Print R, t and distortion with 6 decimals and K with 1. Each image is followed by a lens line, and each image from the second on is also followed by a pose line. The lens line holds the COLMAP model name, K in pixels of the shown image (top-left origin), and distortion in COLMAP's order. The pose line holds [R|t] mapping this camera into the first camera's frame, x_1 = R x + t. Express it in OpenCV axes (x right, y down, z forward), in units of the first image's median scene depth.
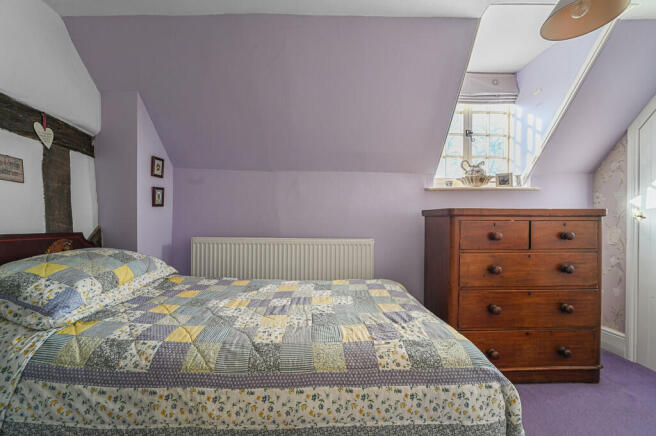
lens RADIAL K [[261.2, 0, 326.1], [0, 261.2, 218.7], [0, 0, 1]] dist [-0.009528, 0.001221]
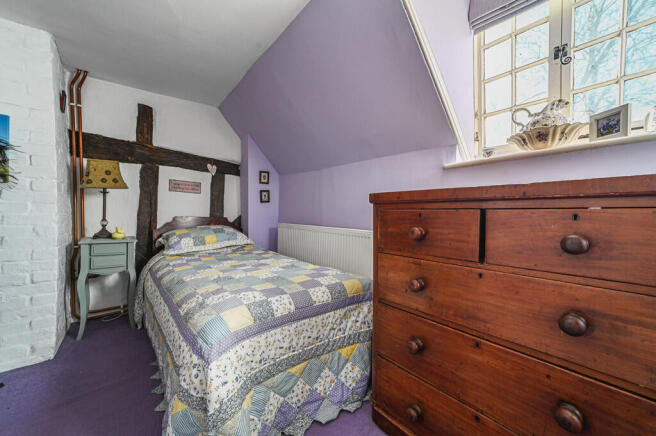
lens RADIAL K [[261.2, 0, 327.5], [0, 261.2, 214.6], [0, 0, 1]] dist [-0.009528, 0.001221]
pose [[0.610034, 0.007187, -0.792343, 0.920878], [-0.005420, 0.999973, 0.004898, 0.016778], [0.792357, 0.001307, 0.610057, 0.386840]]
